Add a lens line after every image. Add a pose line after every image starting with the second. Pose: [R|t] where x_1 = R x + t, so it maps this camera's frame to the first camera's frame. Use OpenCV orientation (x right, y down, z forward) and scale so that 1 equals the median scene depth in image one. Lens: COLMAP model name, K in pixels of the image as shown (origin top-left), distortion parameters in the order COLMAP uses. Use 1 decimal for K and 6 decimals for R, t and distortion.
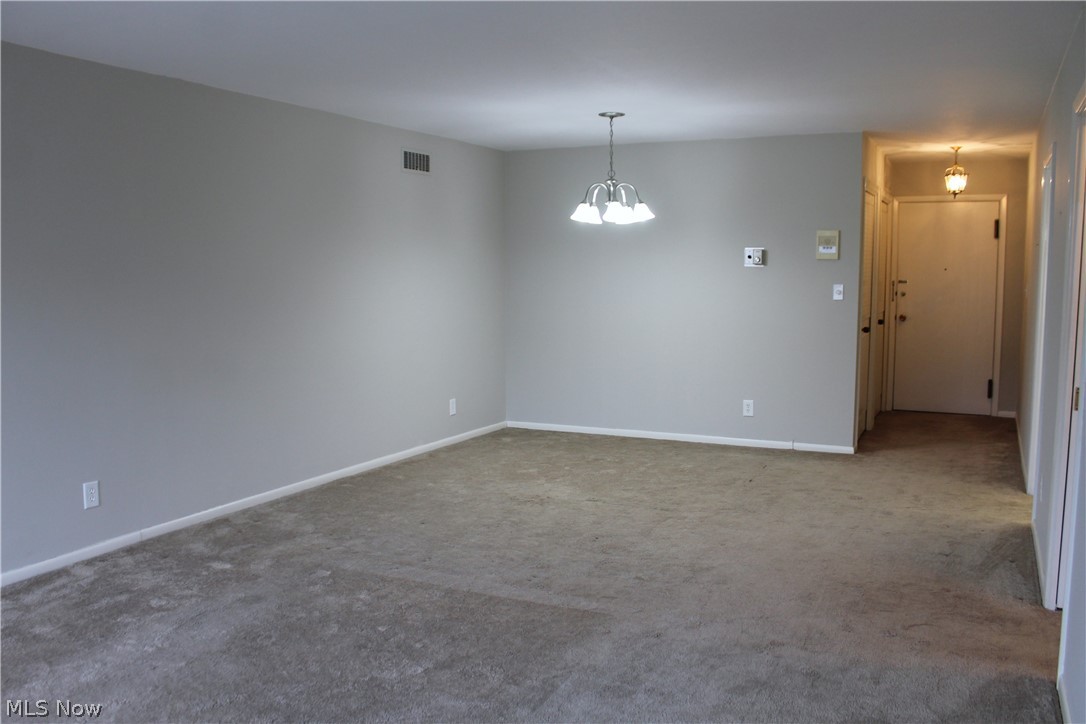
lens RADIAL K [[938.4, 0, 545.2], [0, 938.4, 361.4], [0, 0, 1]] dist [-0.153426, 0.132780]
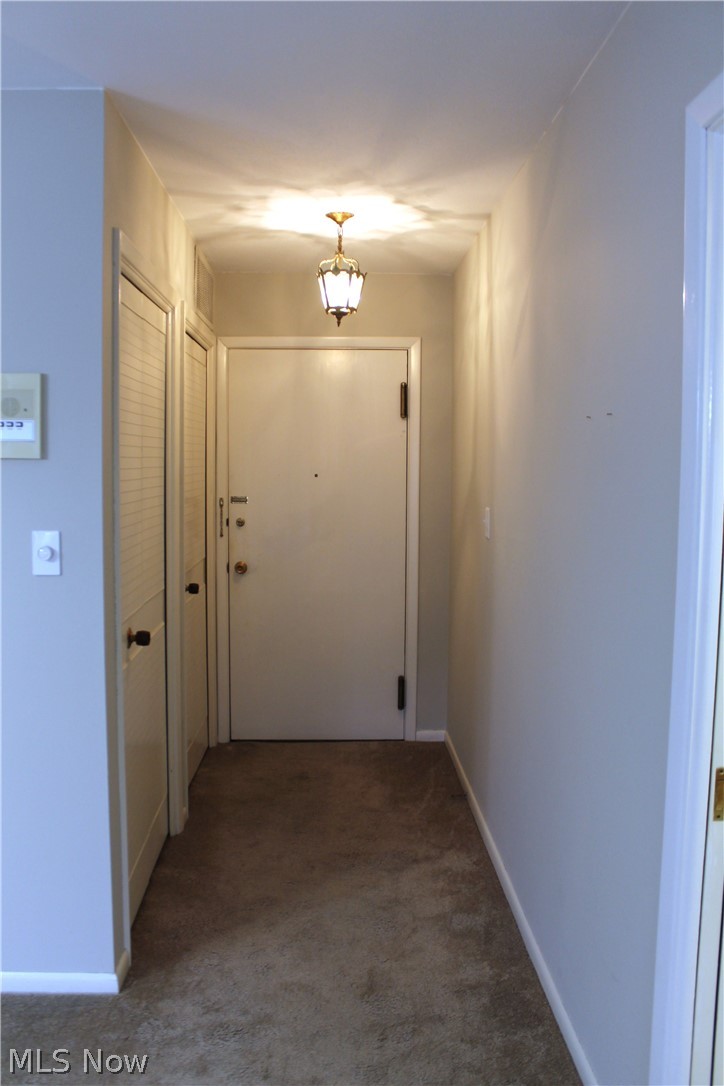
lens RADIAL K [[921.8, 0, 362.2], [0, 921.8, 546.4], [0, 0, 1]] dist [-0.149523, 0.131851]
pose [[0.884171, -0.034372, 0.465897, 0.235393], [0.039894, 0.999202, -0.001993, -0.064115], [-0.465456, 0.020349, 0.884837, 0.575074]]
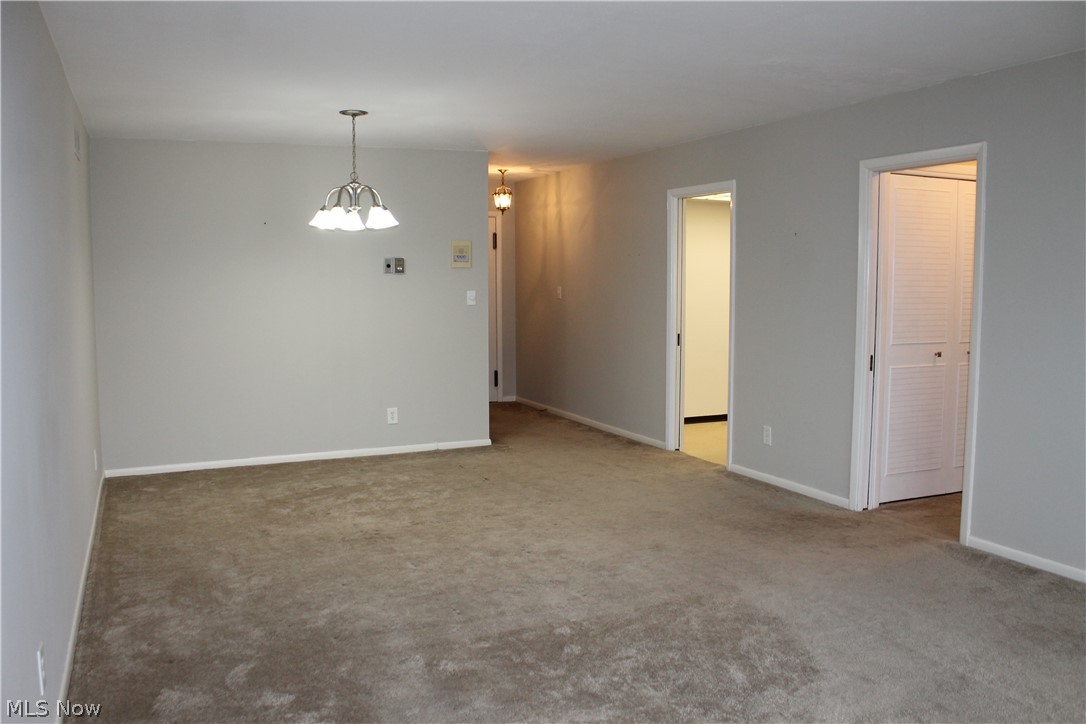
lens RADIAL K [[921.8, 0, 538.5], [0, 921.8, 357.4], [0, 0, 1]] dist [-0.149523, 0.131851]
pose [[0.640041, -0.072382, 0.764924, -0.412837], [0.085527, 0.996077, 0.022691, -0.020638], [-0.763566, 0.050898, 0.643721, 0.224119]]
